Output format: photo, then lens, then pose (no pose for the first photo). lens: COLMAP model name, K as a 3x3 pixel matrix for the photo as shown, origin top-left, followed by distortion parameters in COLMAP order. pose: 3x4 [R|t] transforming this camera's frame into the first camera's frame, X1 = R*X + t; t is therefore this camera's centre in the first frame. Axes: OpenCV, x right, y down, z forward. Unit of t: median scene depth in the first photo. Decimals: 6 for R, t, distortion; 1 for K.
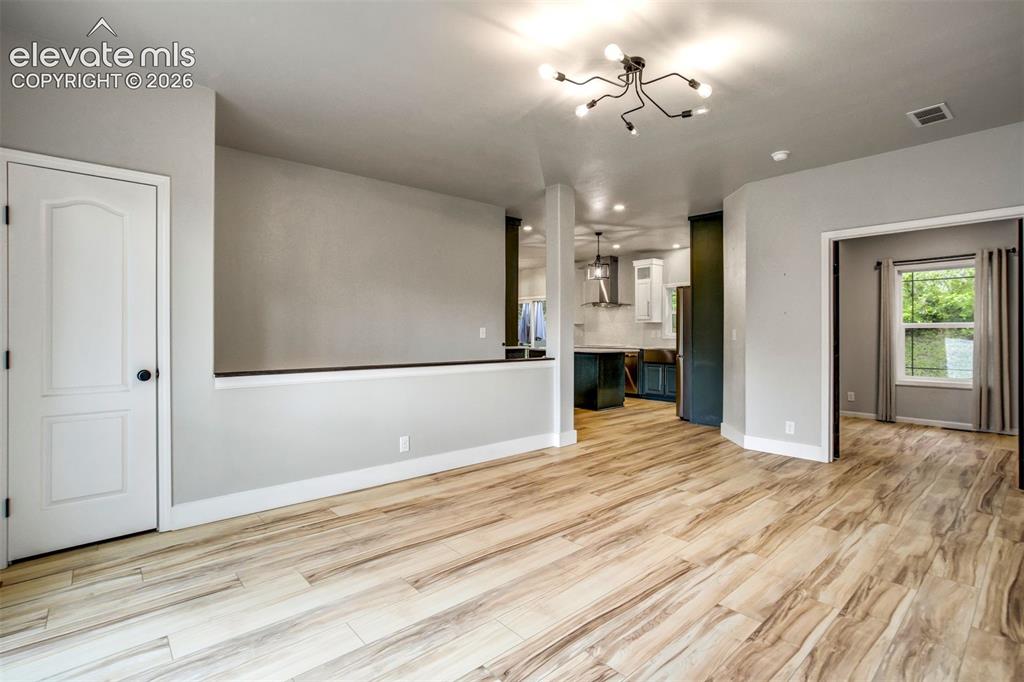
lens RADIAL K [[486.3, 0, 519.4], [0, 486.3, 333.2], [0, 0, 1]] dist [-0.044277, 0.022434]
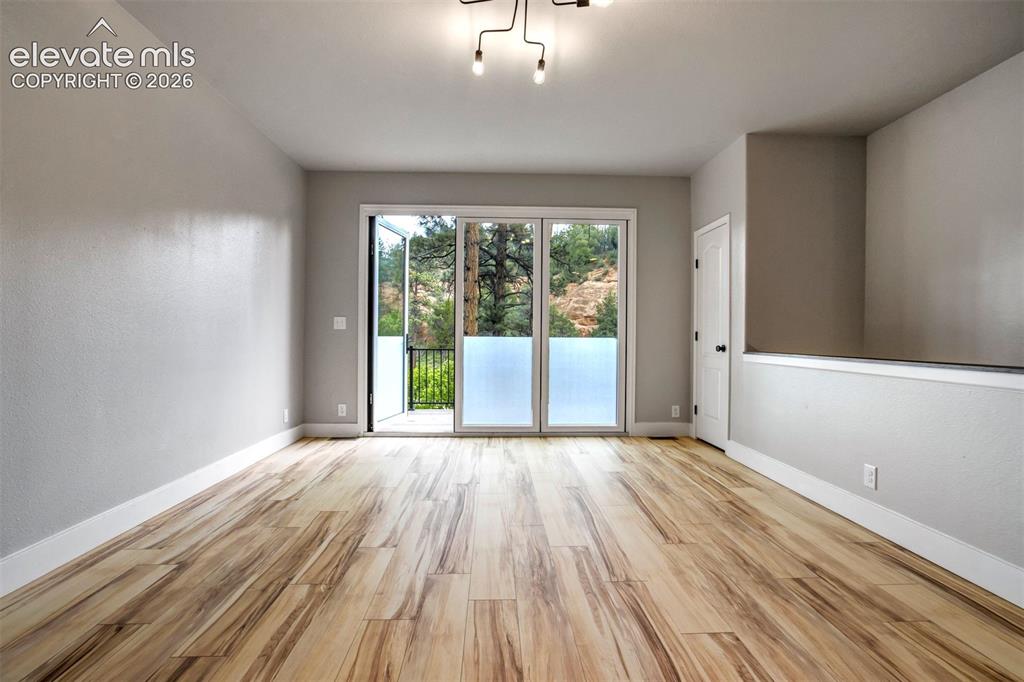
lens RADIAL K [[486.3, 0, 519.4], [0, 486.3, 333.2], [0, 0, 1]] dist [-0.044277, 0.022434]
pose [[-0.637992, -0.007206, -0.770010, 0.836093], [-0.004227, 0.999974, -0.005855, 0.046932], [0.770032, -0.000481, -0.638005, 1.470291]]
